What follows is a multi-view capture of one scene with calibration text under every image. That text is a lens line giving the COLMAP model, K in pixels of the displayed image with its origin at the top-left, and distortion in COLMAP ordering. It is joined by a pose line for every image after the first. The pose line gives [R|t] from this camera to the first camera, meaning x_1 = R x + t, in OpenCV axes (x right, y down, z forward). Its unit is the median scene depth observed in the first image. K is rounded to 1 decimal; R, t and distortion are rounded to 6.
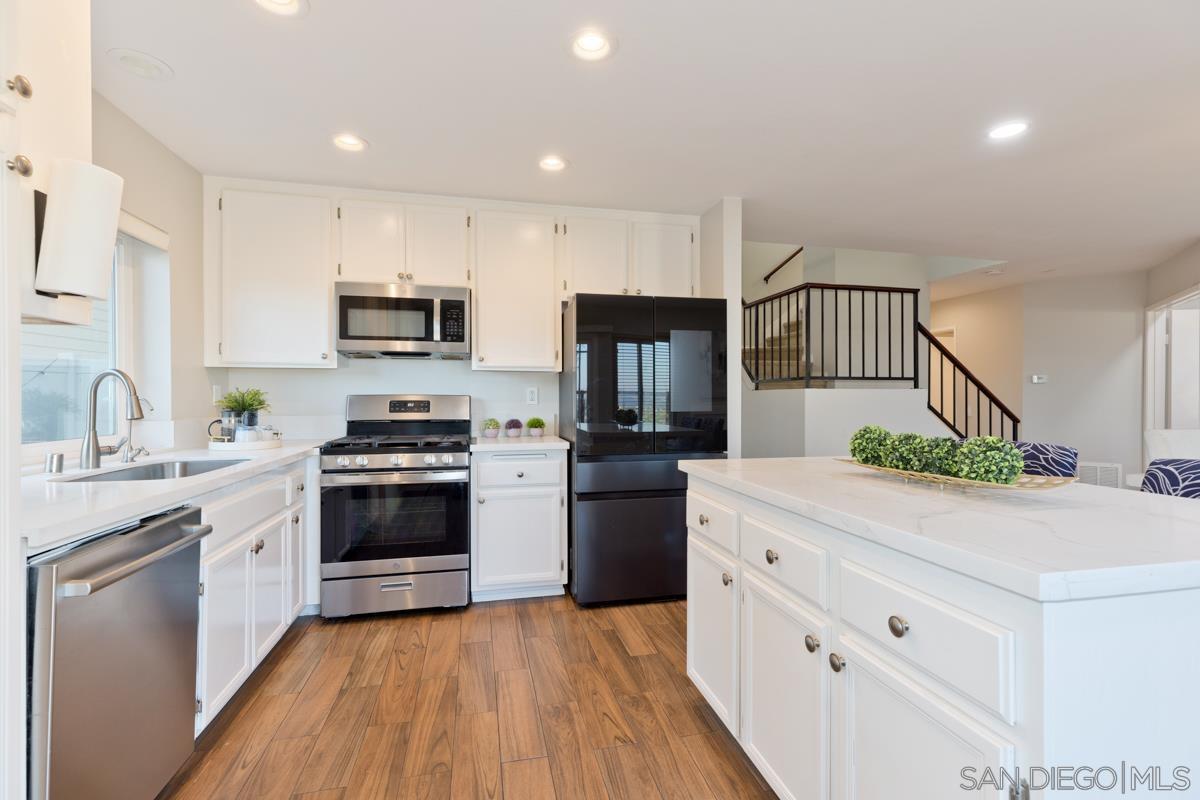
lens RADIAL K [[539.3, 0, 598.7], [0, 539.3, 398.8], [0, 0, 1]] dist [0.003824, 0.000892]
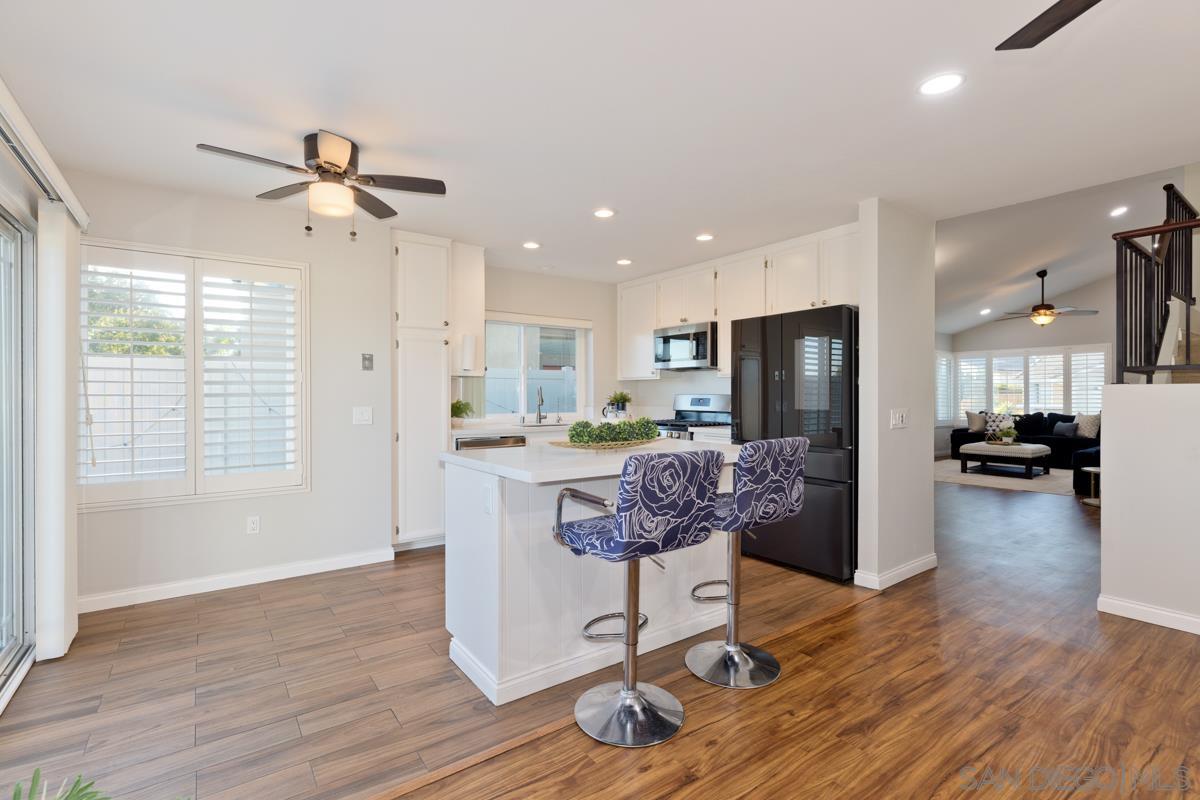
lens RADIAL K [[554.5, 0, 600.0], [0, 554.5, 400.0], [0, 0, 1]] dist [-0.002187, 0.000130]
pose [[0.398009, 0.010053, -0.917326, 1.078617], [0.002147, 0.999927, 0.011890, -0.011616], [0.917379, -0.006702, 0.397958, 0.125433]]
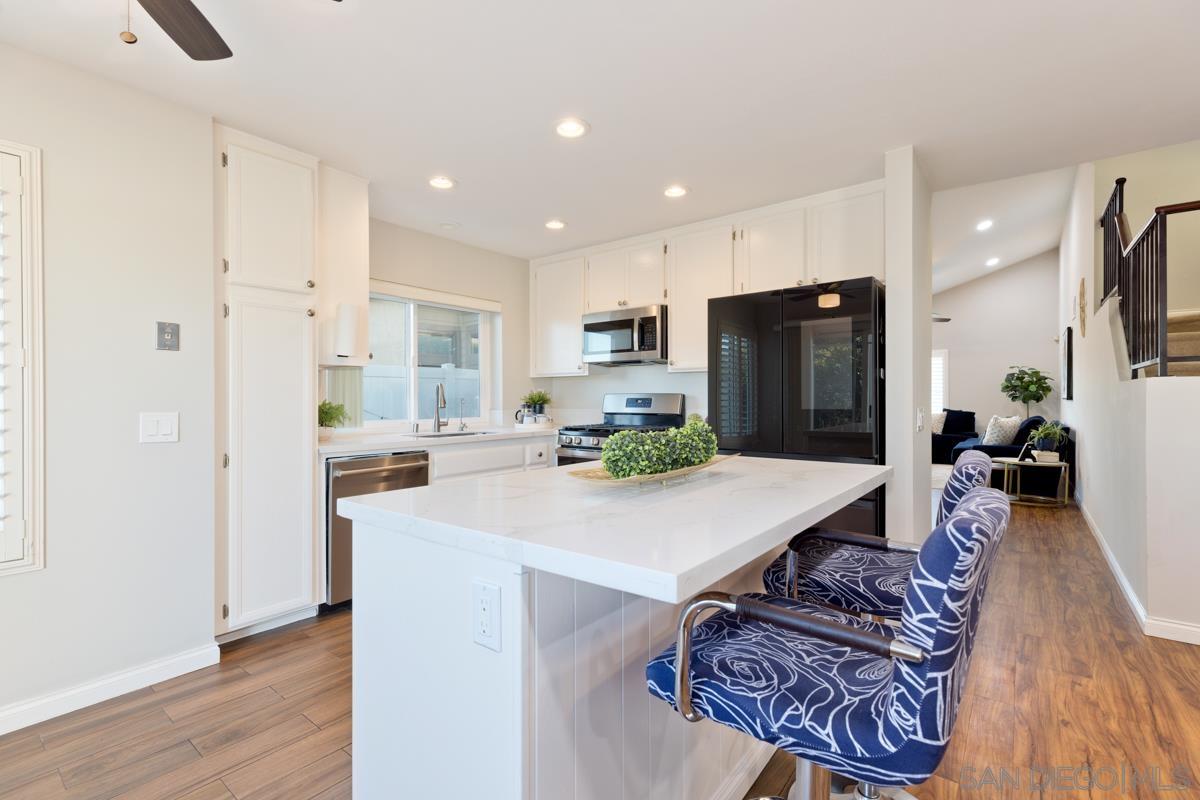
lens RADIAL K [[539.3, 0, 598.7], [0, 539.3, 398.8], [0, 0, 1]] dist [0.003824, 0.000892]
pose [[0.629499, -0.001404, -0.777000, 0.642887], [0.005553, 0.999981, 0.002692, 0.001422], [0.776982, -0.006009, 0.629495, 0.133492]]
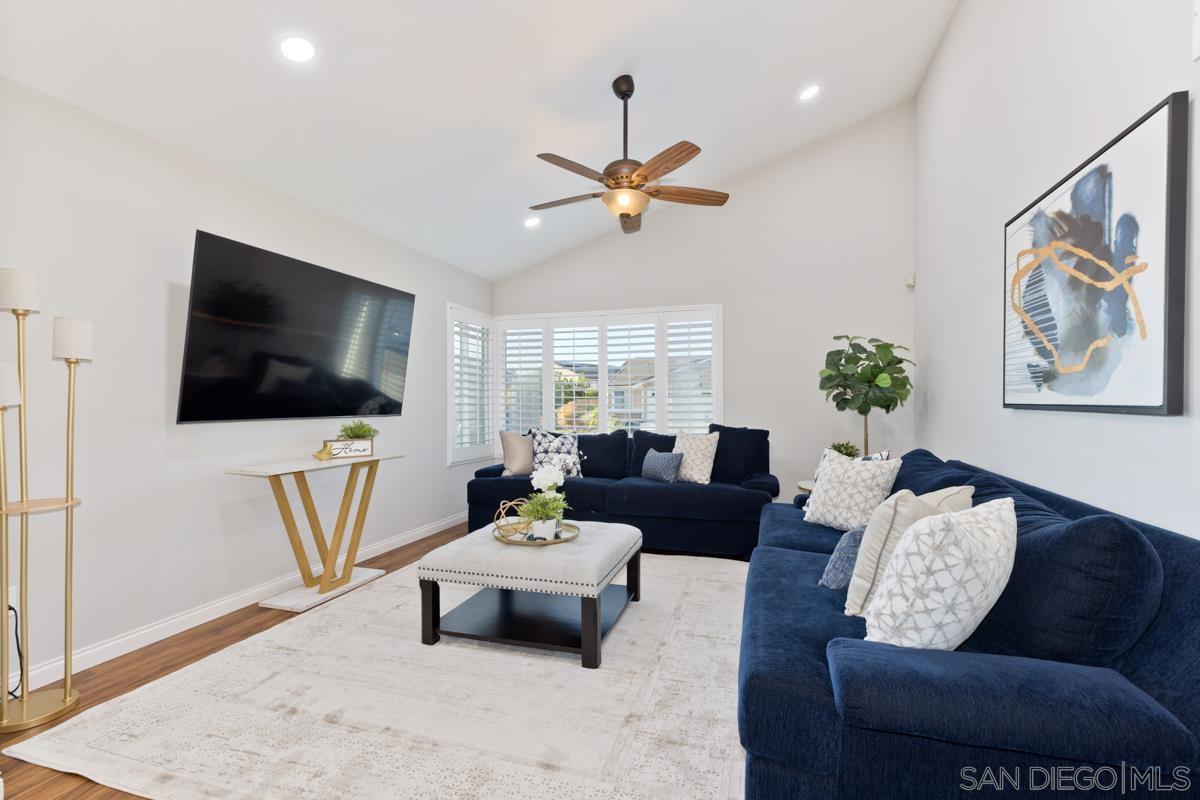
lens RADIAL K [[539.3, 0, 598.7], [0, 539.3, 398.8], [0, 0, 1]] dist [0.003824, 0.000892]
pose [[0.858784, 0.001339, -0.512337, -0.059995], [-0.001016, 0.999999, 0.000909, 0.007526], [0.512337, -0.000260, 0.858784, 2.276724]]
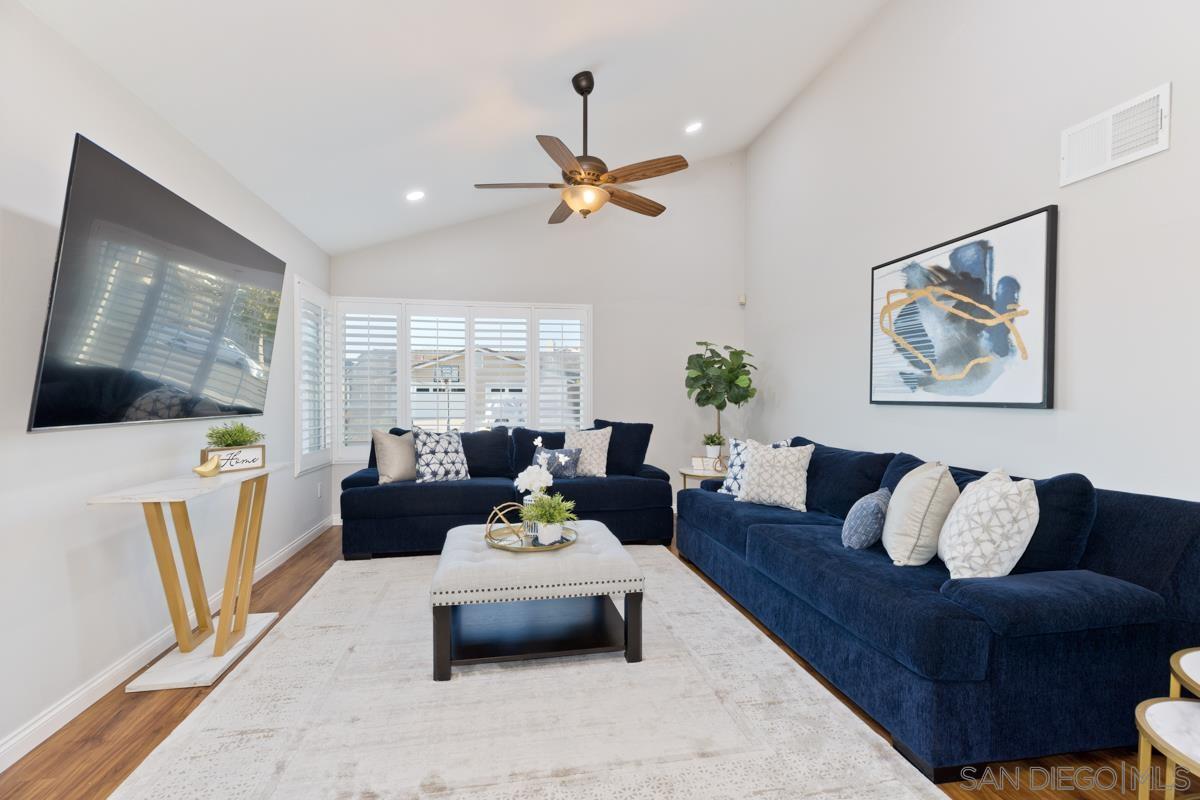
lens RADIAL K [[539.3, 0, 598.7], [0, 539.3, 398.8], [0, 0, 1]] dist [0.003824, 0.000892]
pose [[0.998541, 0.007864, -0.053431, -0.463007], [-0.007527, 0.999950, 0.006512, 0.007877], [0.053479, -0.006101, 0.998550, 2.157867]]
